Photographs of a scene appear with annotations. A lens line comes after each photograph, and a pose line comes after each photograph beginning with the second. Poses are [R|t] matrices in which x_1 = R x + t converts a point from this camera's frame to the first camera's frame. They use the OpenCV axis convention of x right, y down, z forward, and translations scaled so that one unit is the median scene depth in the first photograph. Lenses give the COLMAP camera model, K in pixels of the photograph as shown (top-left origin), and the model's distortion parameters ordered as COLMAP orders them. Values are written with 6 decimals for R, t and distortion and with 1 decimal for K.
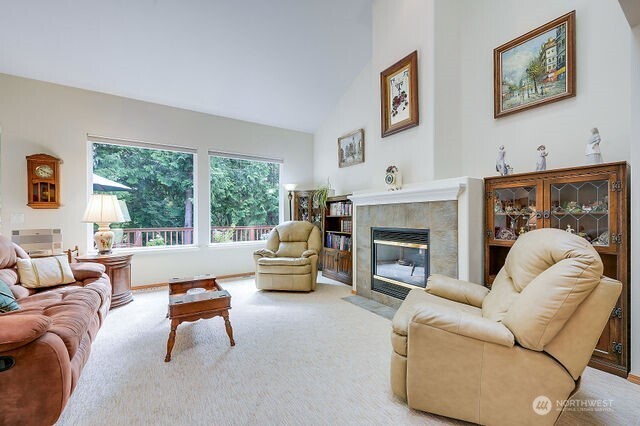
lens RADIAL K [[256.6, 0, 320.9], [0, 256.6, 217.9], [0, 0, 1]] dist [-0.002457, -0.000234]
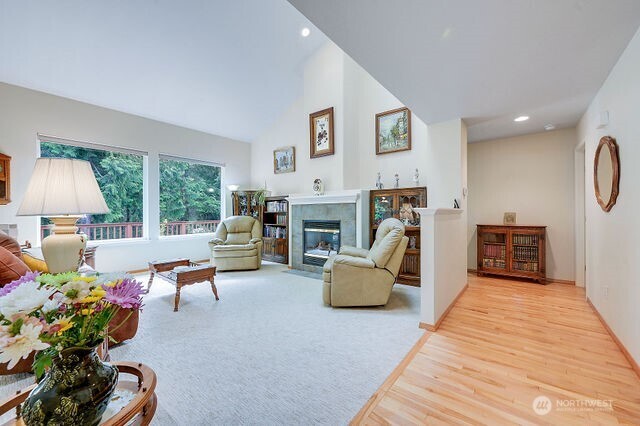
lens RADIAL K [[256.6, 0, 319.5], [0, 256.6, 211.8], [0, 0, 1]] dist [-0.002457, -0.000234]
pose [[0.948468, 0.001634, 0.316869, -0.181137], [0.000516, 0.999977, -0.006701, 0.001181], [-0.316873, 0.006519, 0.948446, -0.412527]]
